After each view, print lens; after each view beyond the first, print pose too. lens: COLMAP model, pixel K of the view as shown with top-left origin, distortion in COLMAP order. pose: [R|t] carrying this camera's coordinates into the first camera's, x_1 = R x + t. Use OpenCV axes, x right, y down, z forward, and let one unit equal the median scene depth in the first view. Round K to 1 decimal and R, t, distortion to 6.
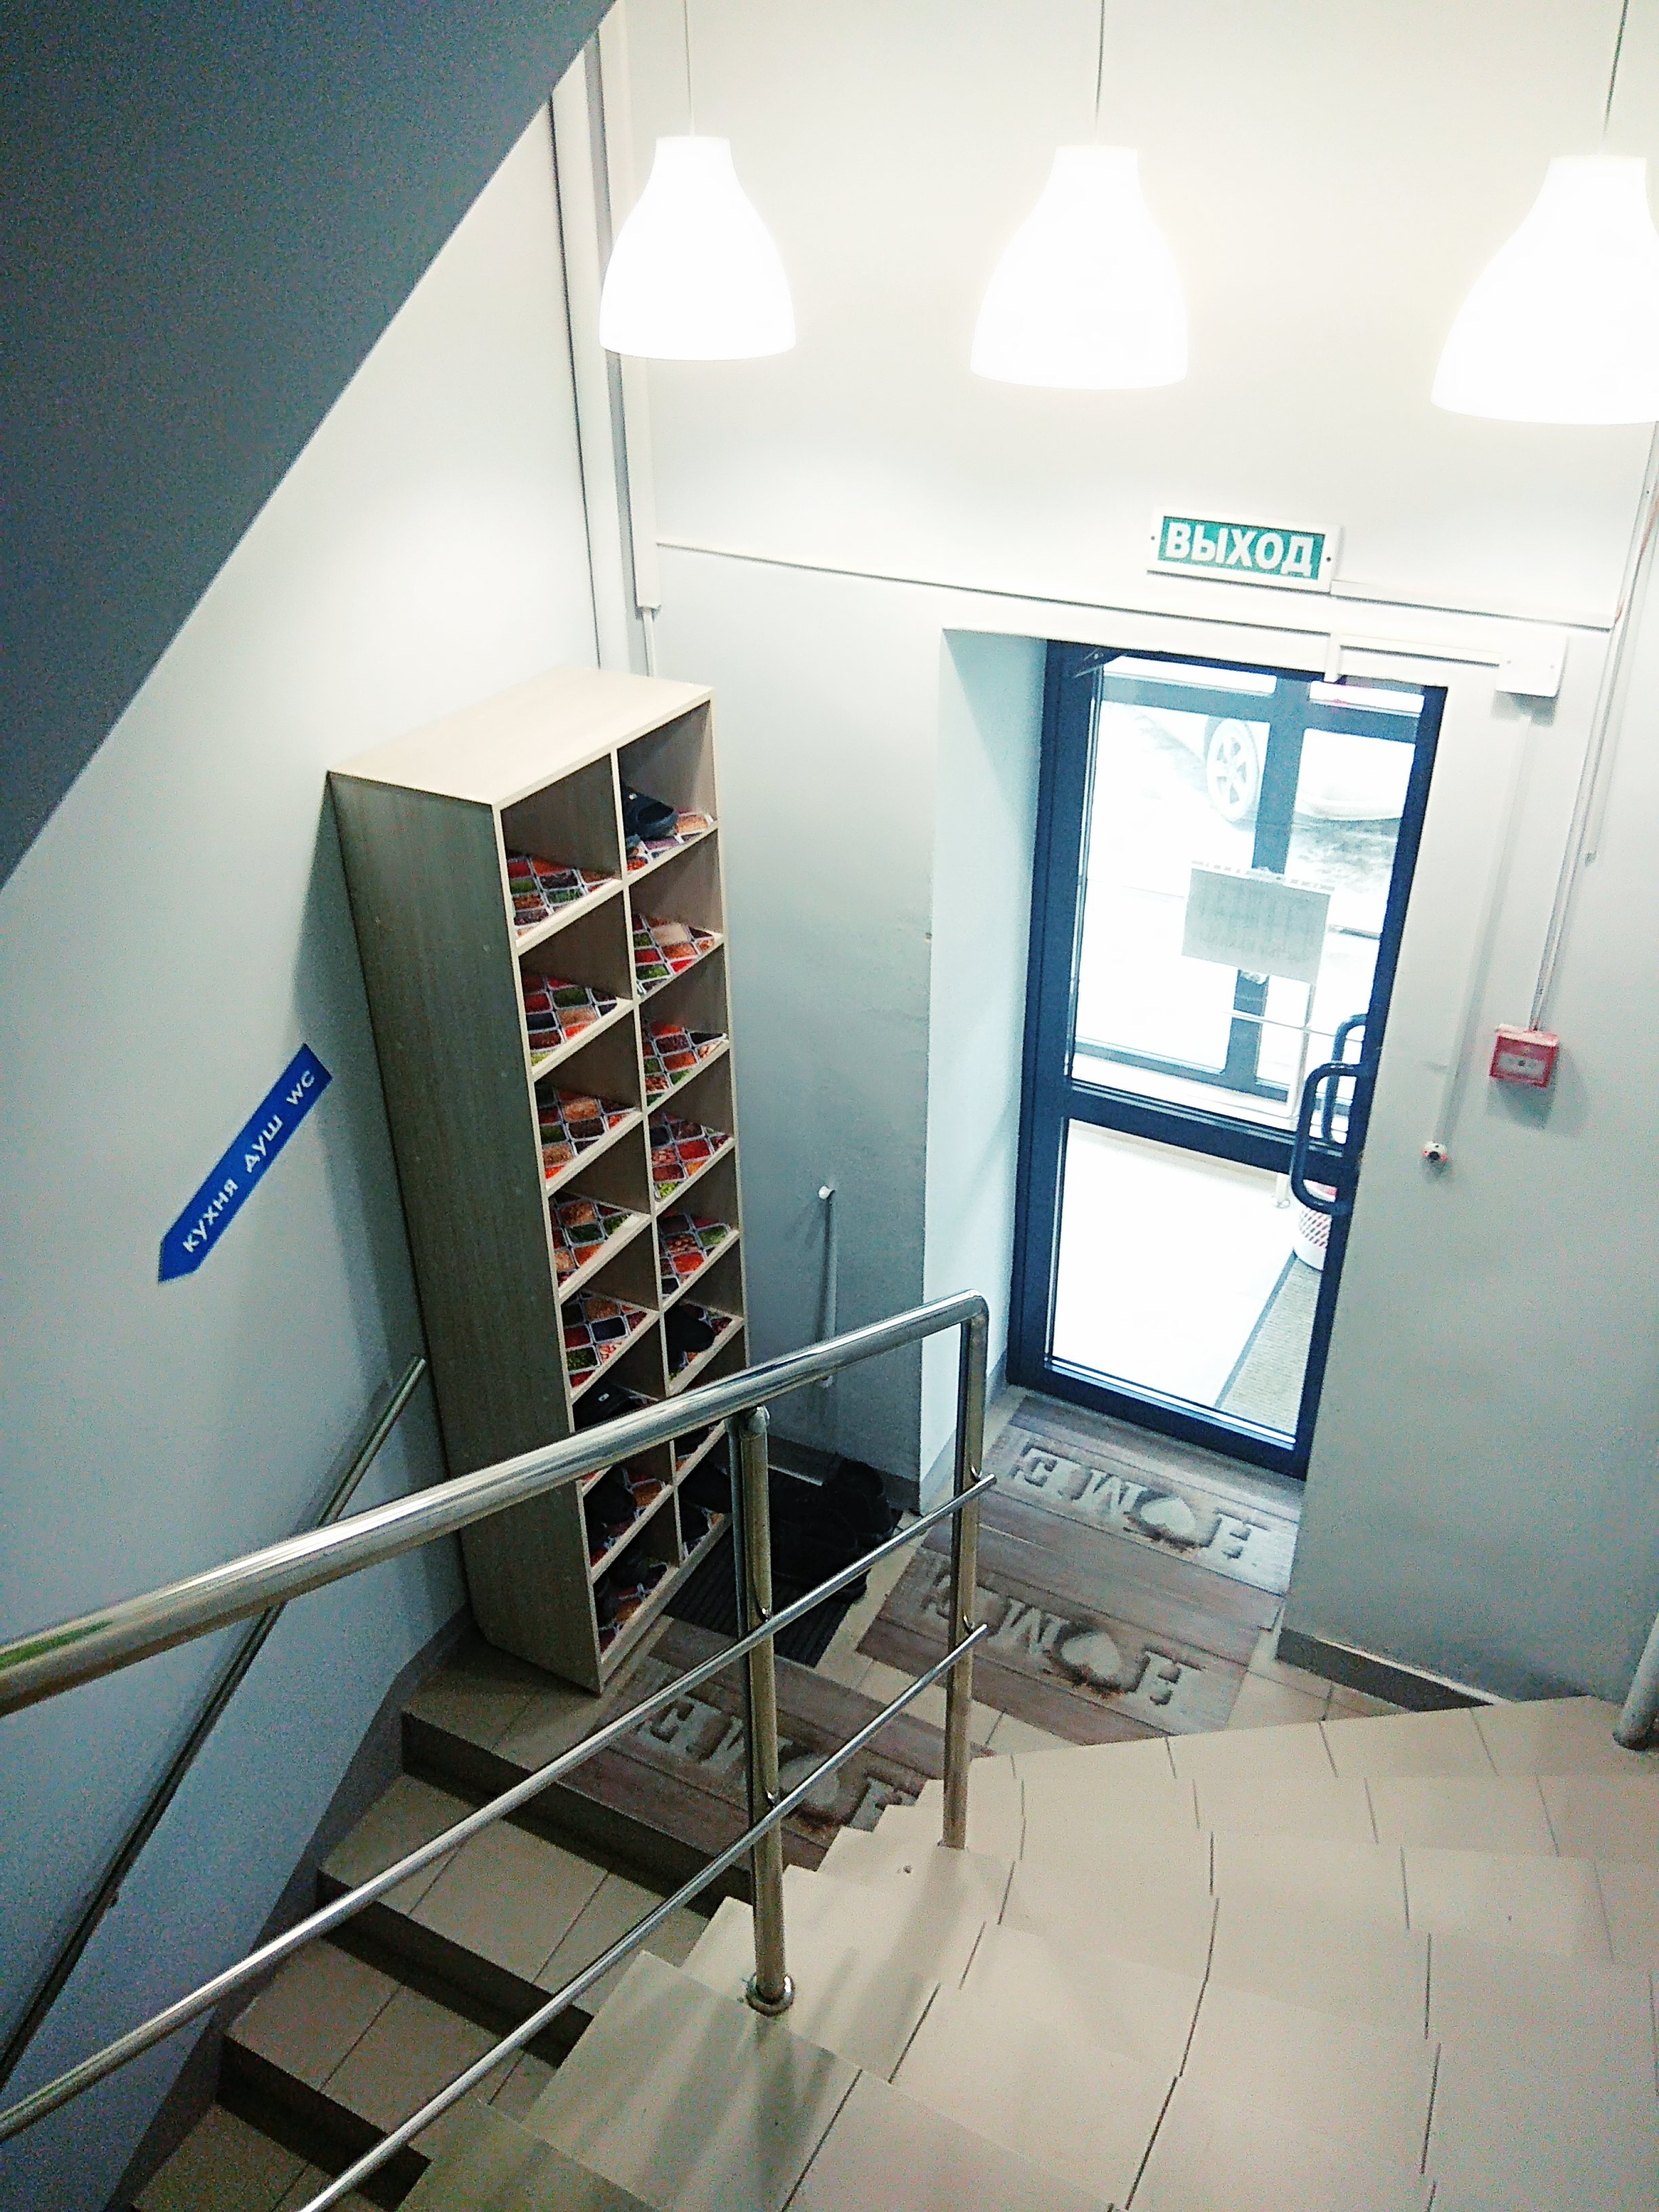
lens RADIAL K [[1713.4, 0, 833.0], [0, 1713.4, 1104.6], [0, 0, 1]] dist [-0.003054, -0.000942]
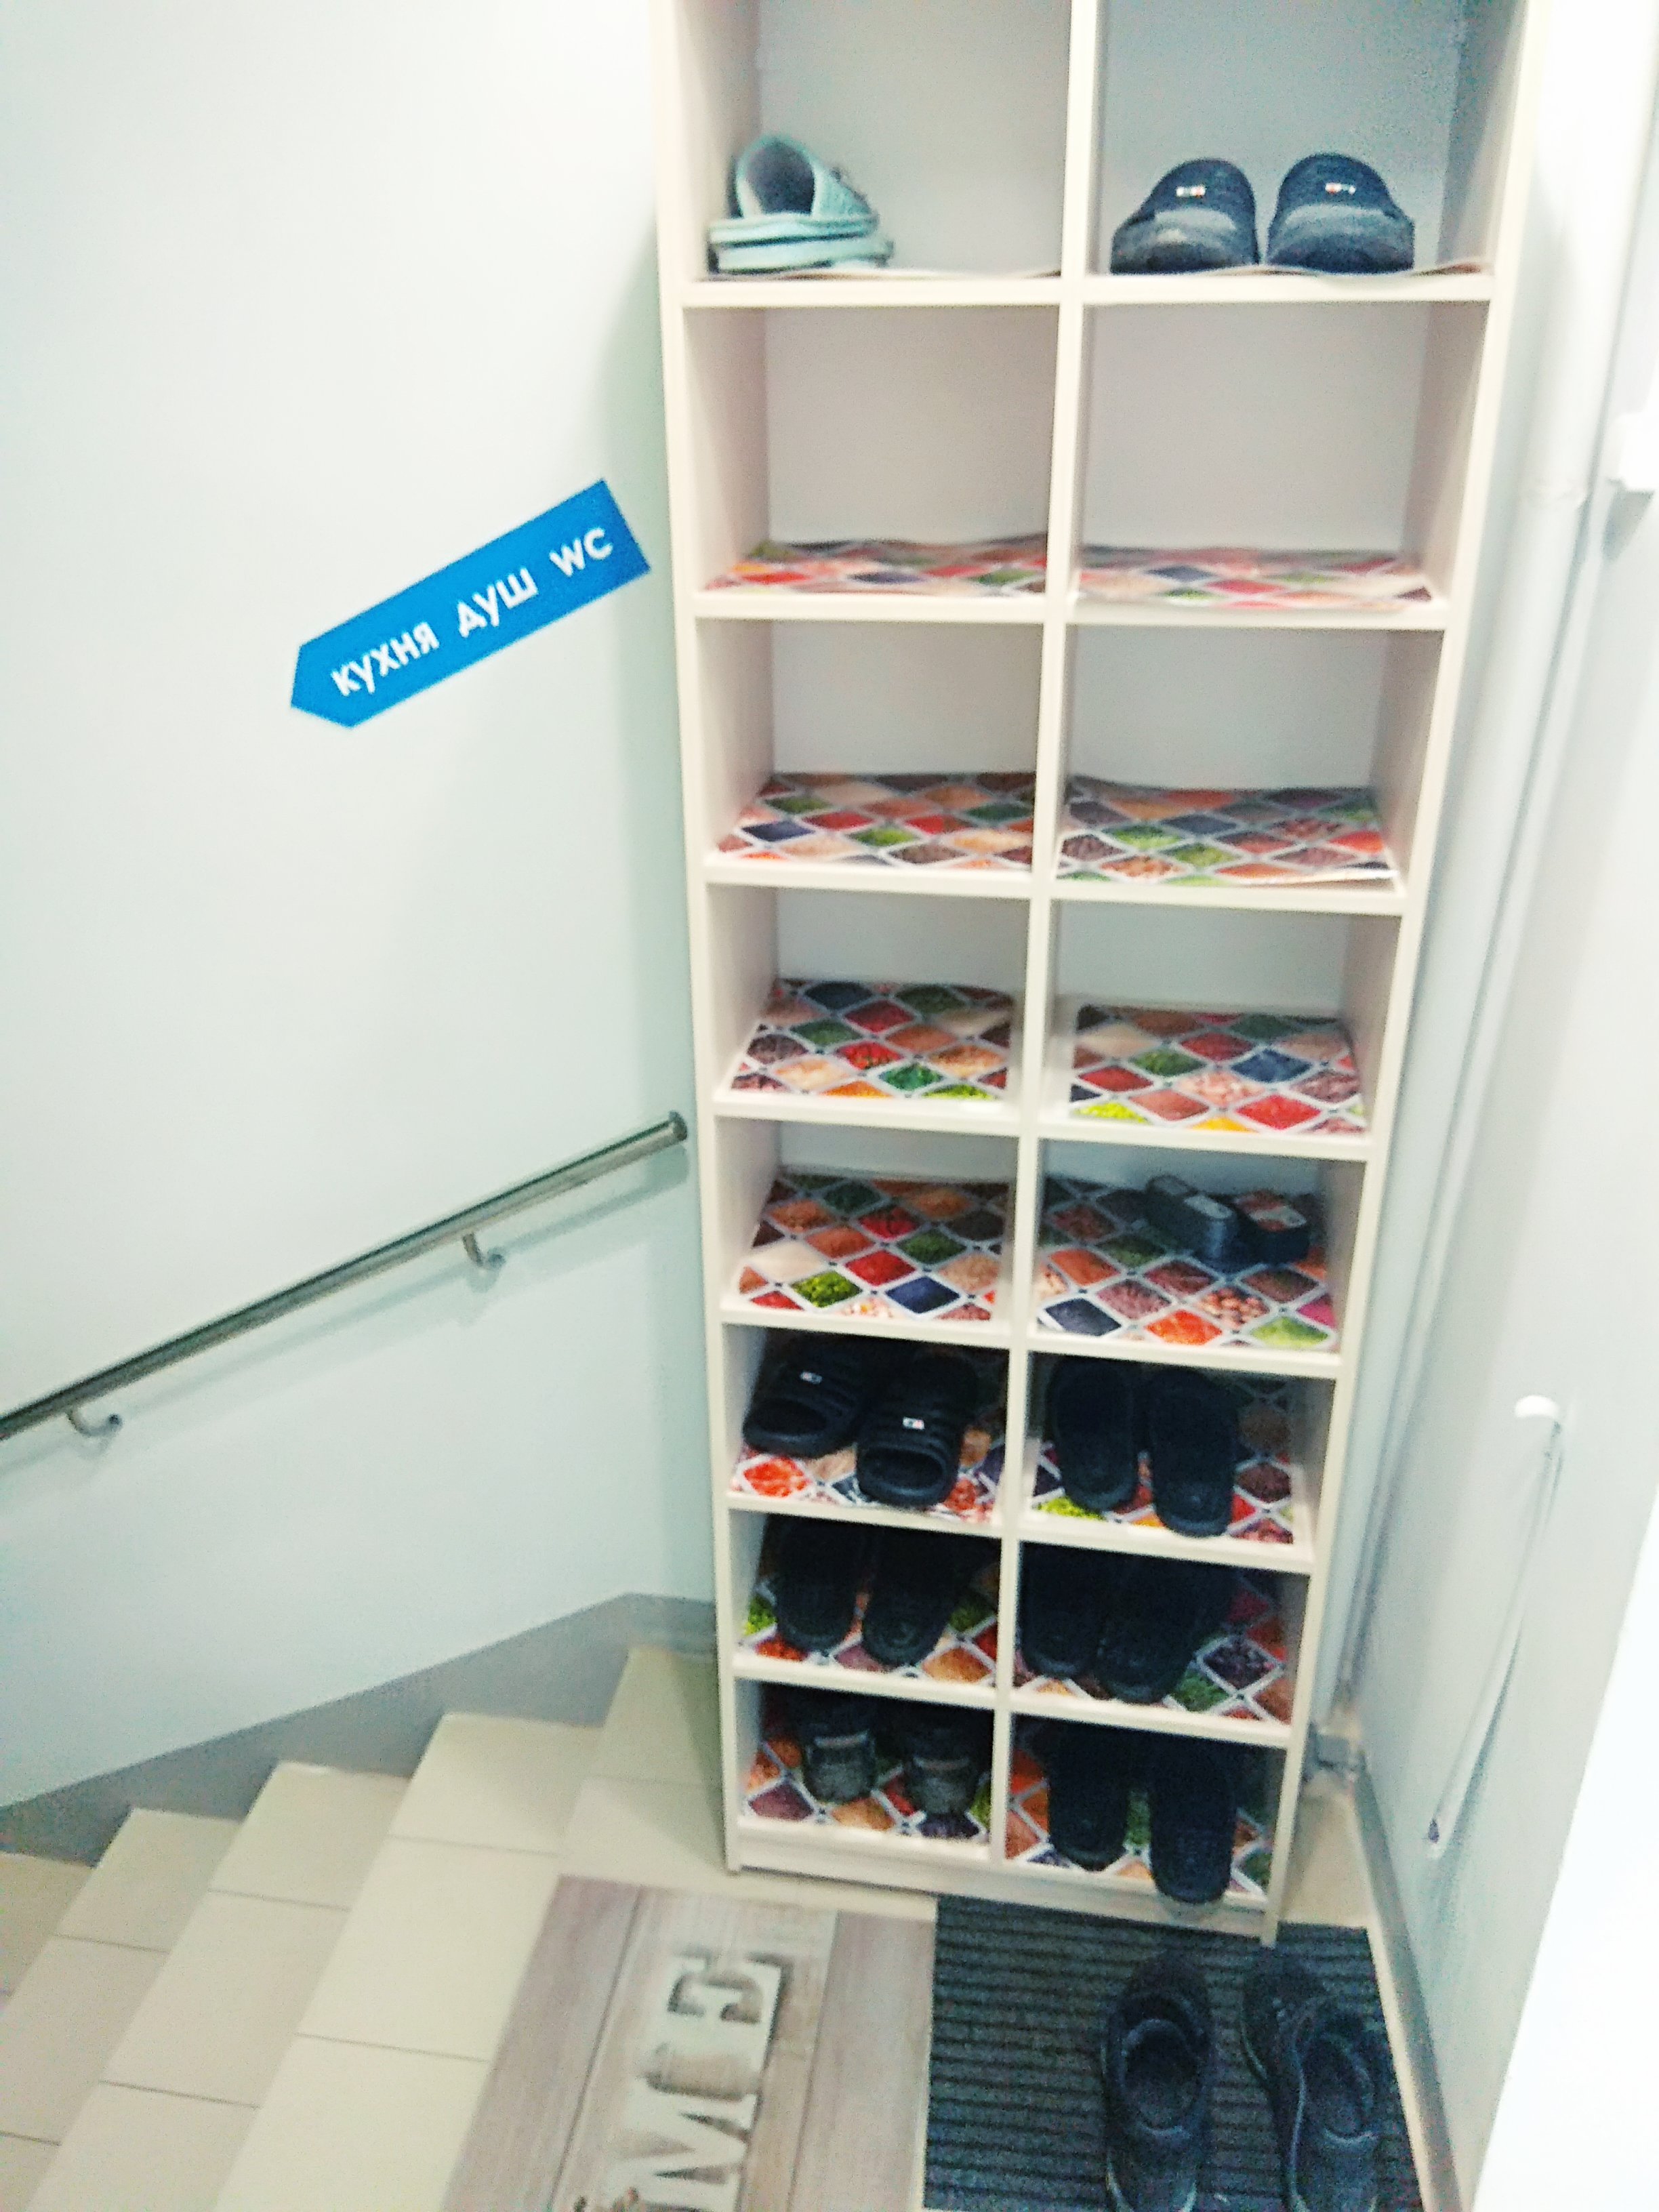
lens RADIAL K [[1713.4, 0, 830.4], [0, 1713.4, 1105.0], [0, 0, 1]] dist [-0.003054, -0.000942]
pose [[0.330331, 0.408737, -0.850774, 0.334812], [-0.489795, 0.844742, 0.215666, -0.018674], [0.806835, 0.345463, 0.479242, 0.853266]]
